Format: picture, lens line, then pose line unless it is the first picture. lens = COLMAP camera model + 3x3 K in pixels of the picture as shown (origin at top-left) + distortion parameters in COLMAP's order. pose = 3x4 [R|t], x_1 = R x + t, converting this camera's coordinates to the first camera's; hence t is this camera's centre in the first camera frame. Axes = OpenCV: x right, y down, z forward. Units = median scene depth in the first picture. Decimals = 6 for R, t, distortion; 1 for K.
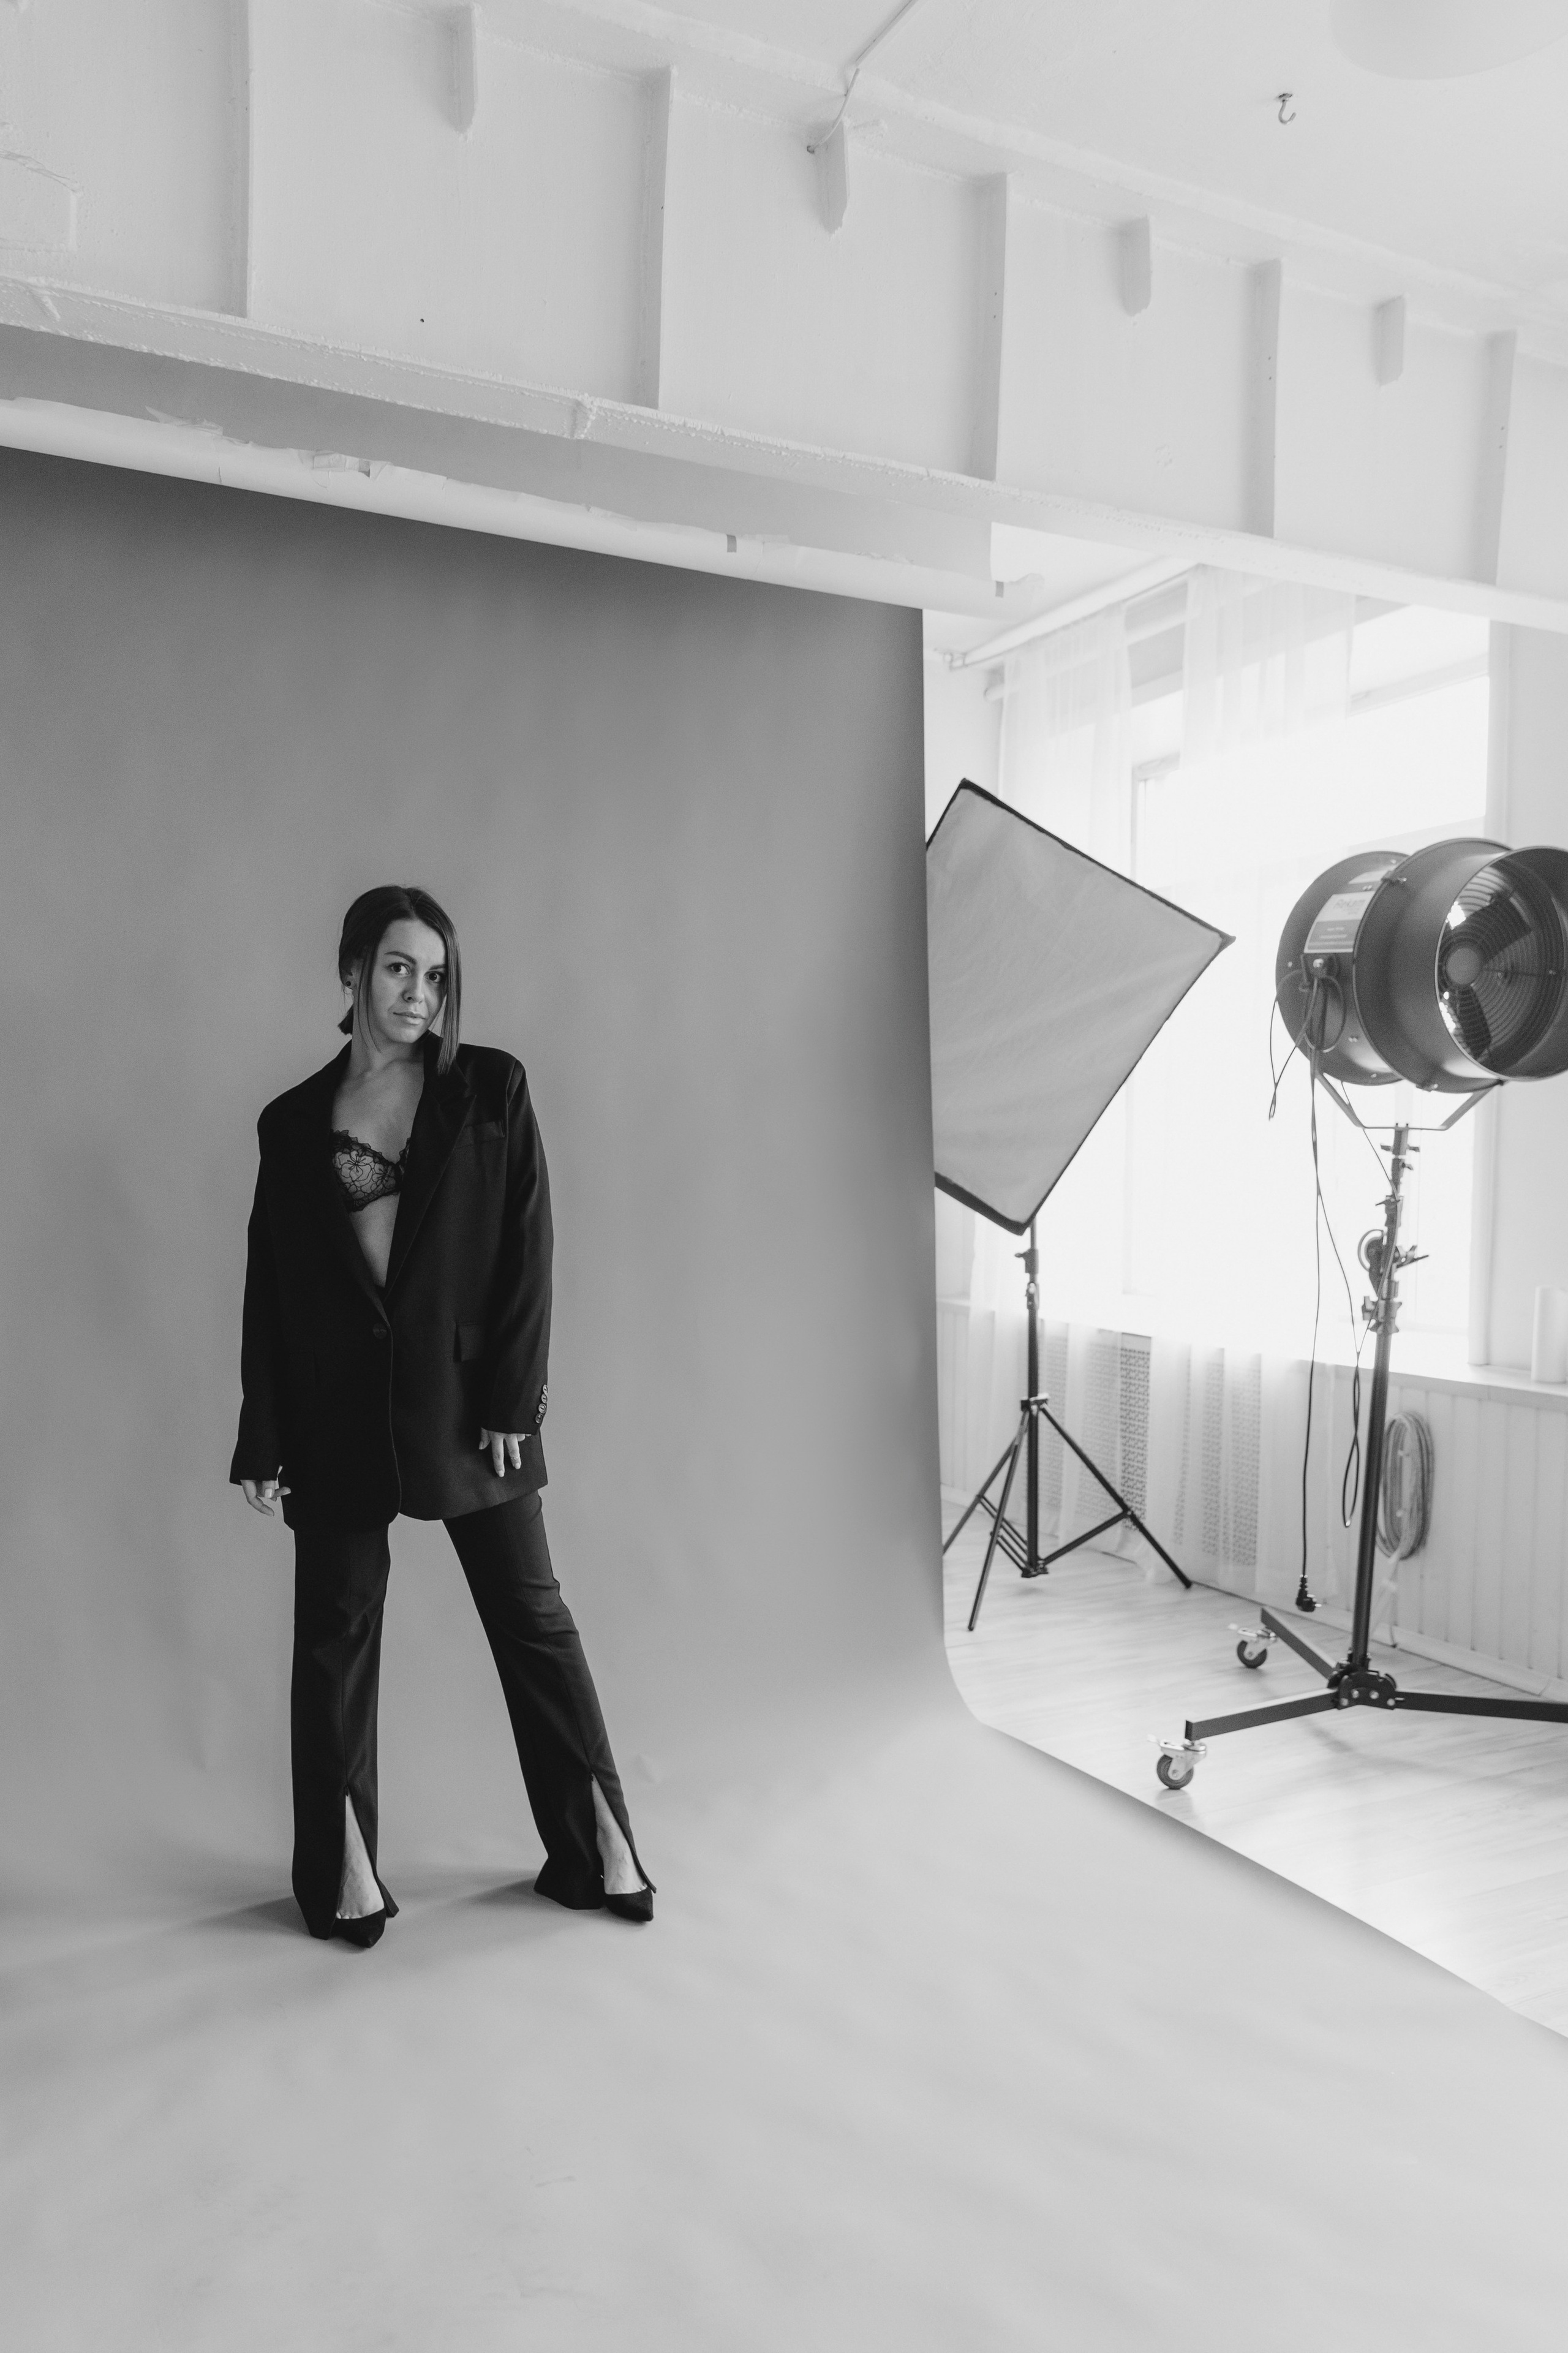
lens RADIAL K [[1696.7, 0, 783.5], [0, 1696.7, 1182.0], [0, 0, 1]] dist [0.030231, -0.020483]
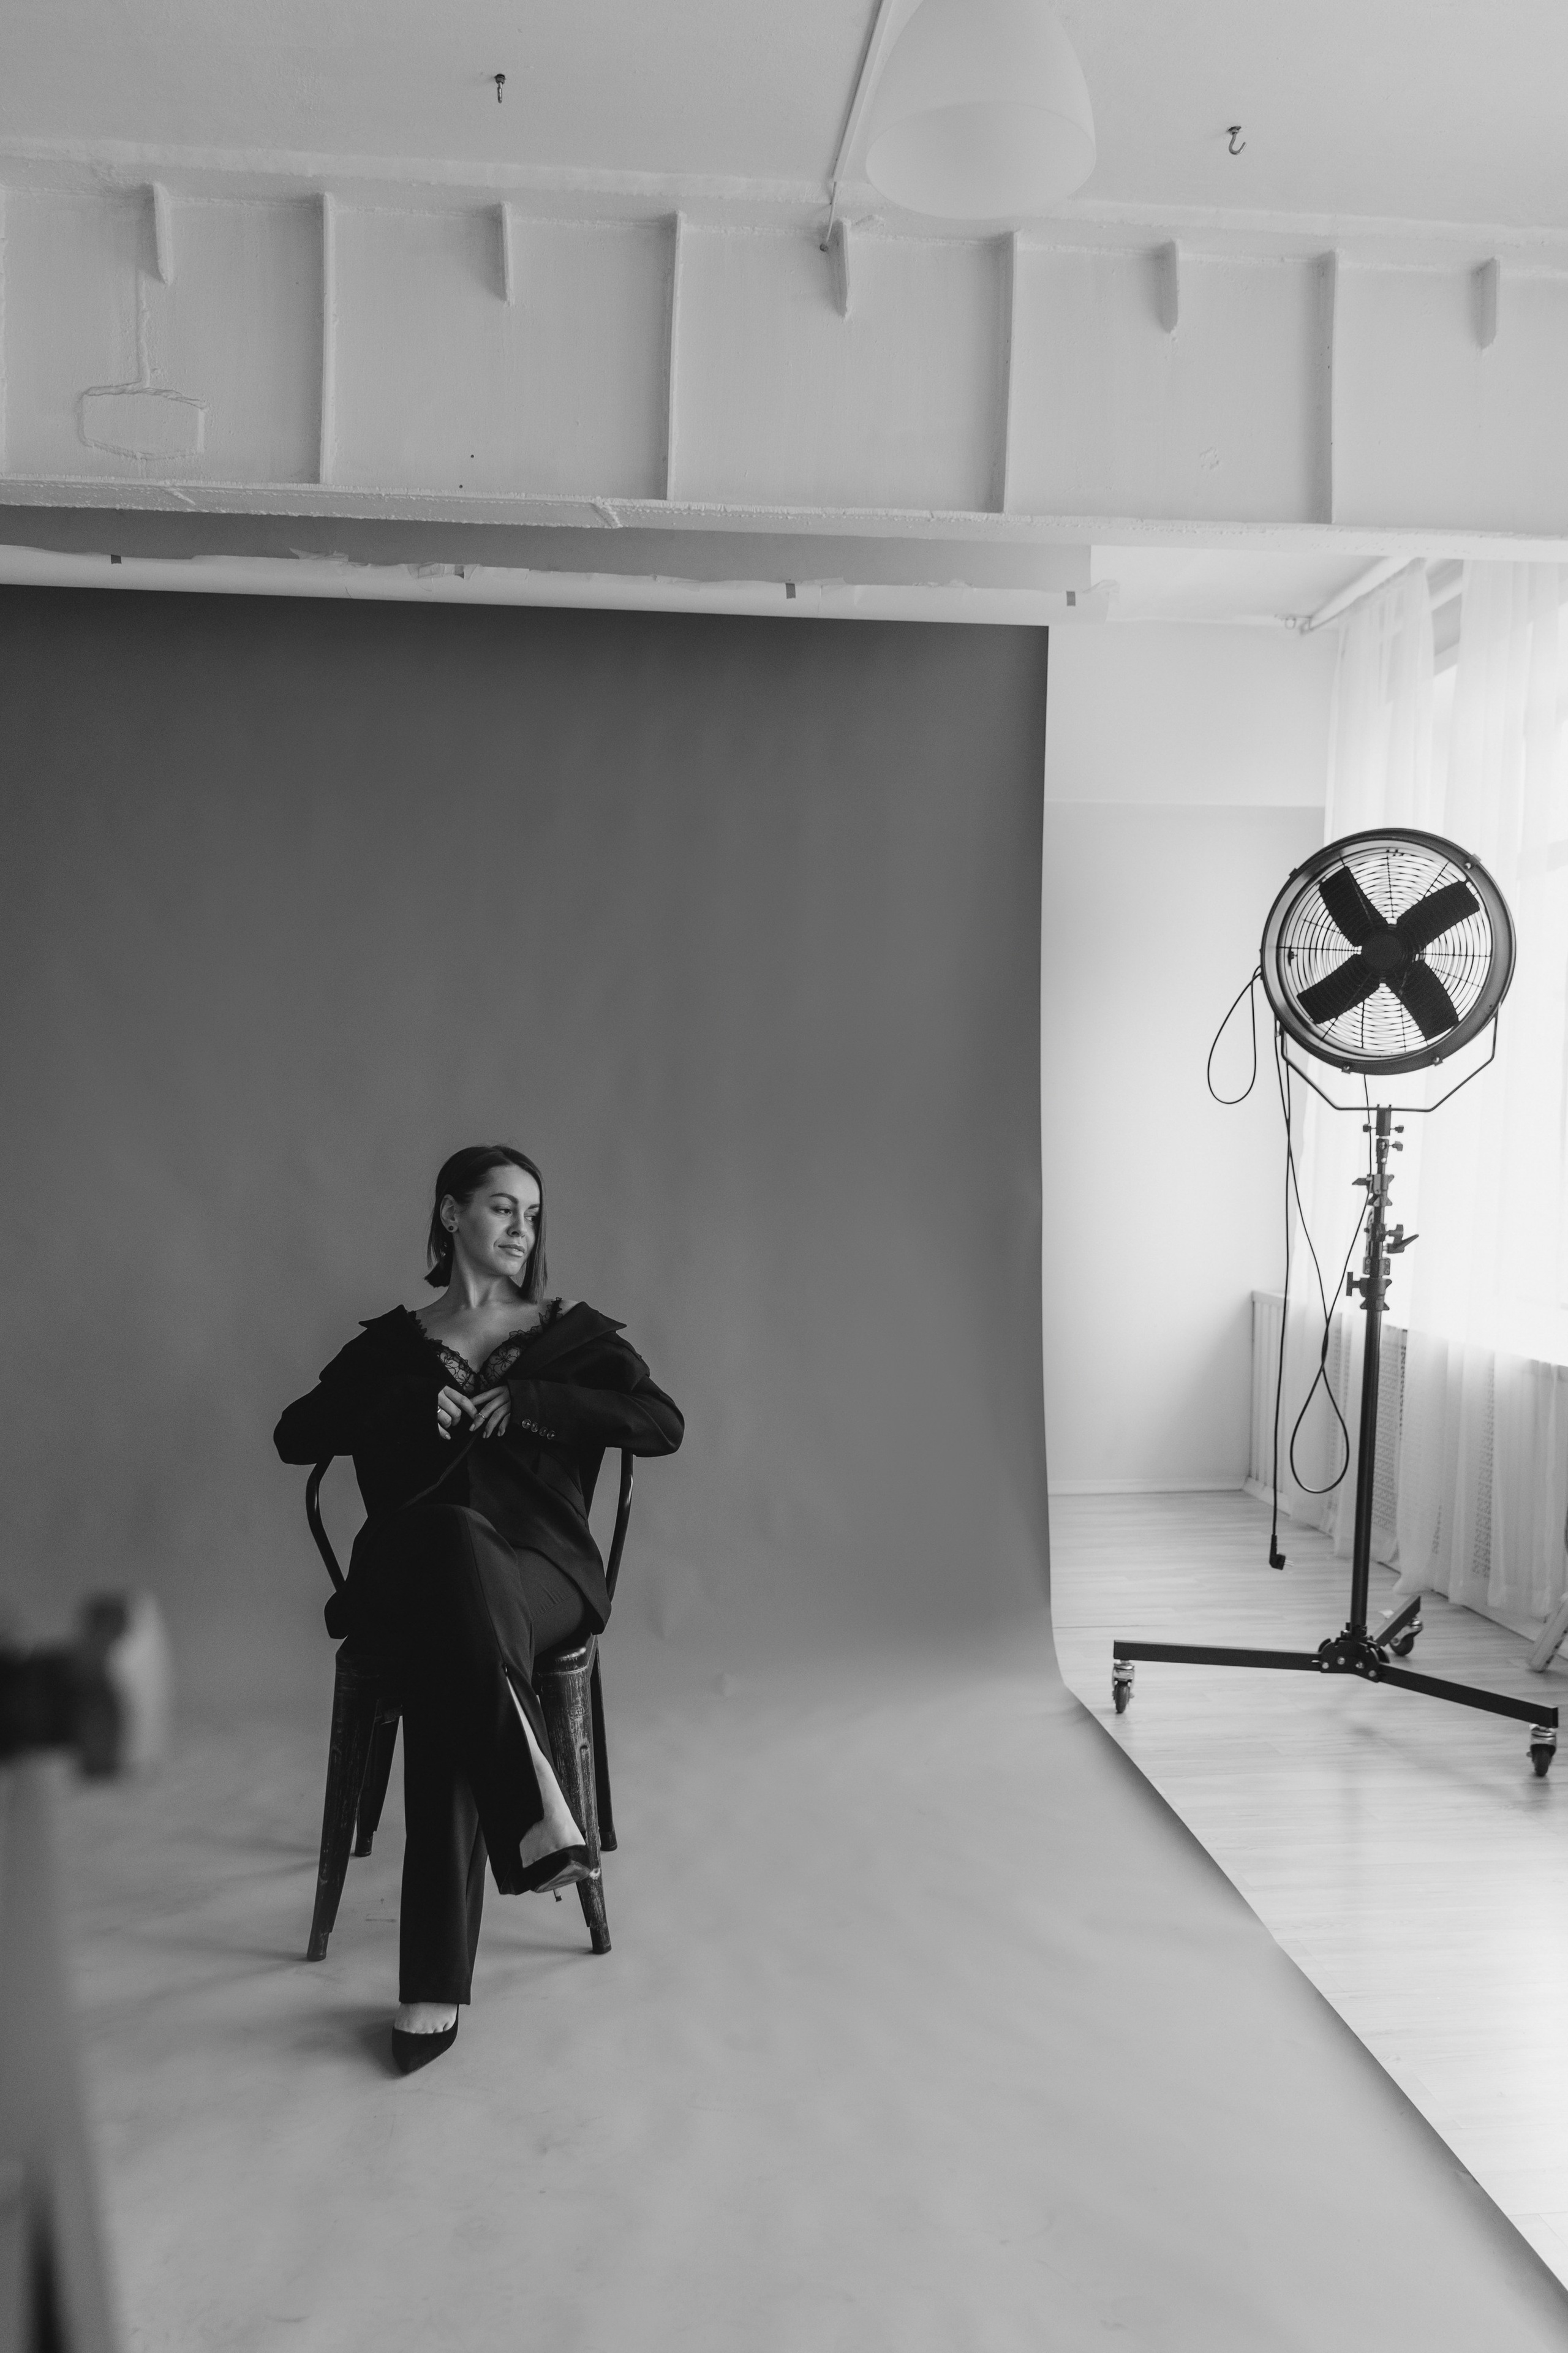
lens RADIAL K [[1885.1, 0, 784.0], [0, 1885.1, 1169.5], [0, 0, 1]] dist [0.001028, 0.017924]
pose [[0.935721, 0.008973, -0.352626, 0.424316], [-0.012240, 0.999900, -0.007037, 0.016360], [0.352527, 0.010901, 0.935738, -0.168058]]
